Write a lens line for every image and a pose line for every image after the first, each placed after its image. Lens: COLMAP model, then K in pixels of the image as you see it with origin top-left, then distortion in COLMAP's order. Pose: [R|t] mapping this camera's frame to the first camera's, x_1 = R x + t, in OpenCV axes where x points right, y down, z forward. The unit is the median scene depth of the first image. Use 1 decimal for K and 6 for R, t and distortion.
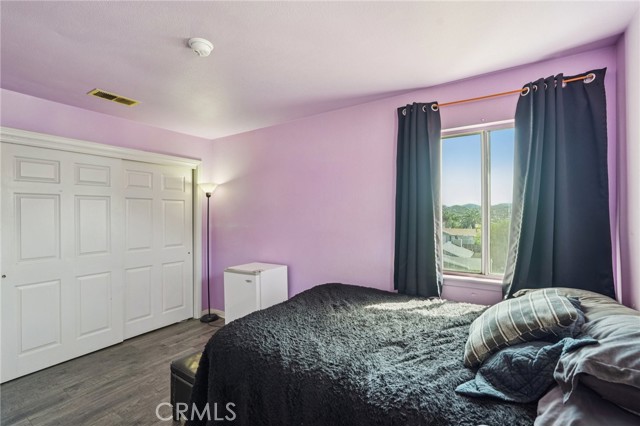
lens RADIAL K [[285.6, 0, 321.6], [0, 285.6, 214.4], [0, 0, 1]] dist [-0.001559, -0.000170]
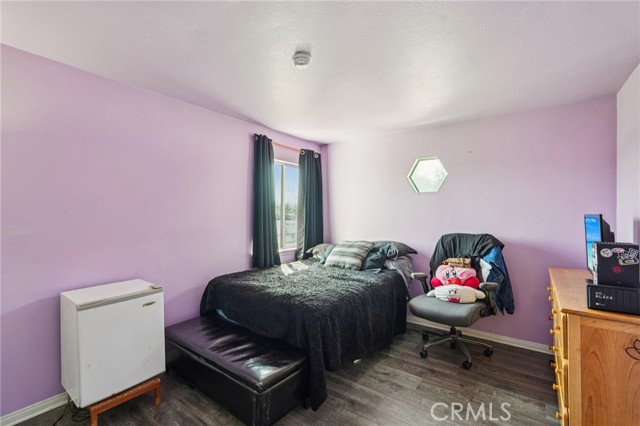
lens RADIAL K [[285.6, 0, 321.6], [0, 285.6, 214.4], [0, 0, 1]] dist [-0.001559, -0.000170]
pose [[0.065705, 0.002746, 0.997835, -1.286041], [-0.000125, 0.999996, -0.002744, 0.017718], [-0.997839, 0.000056, 0.065705, 0.719424]]
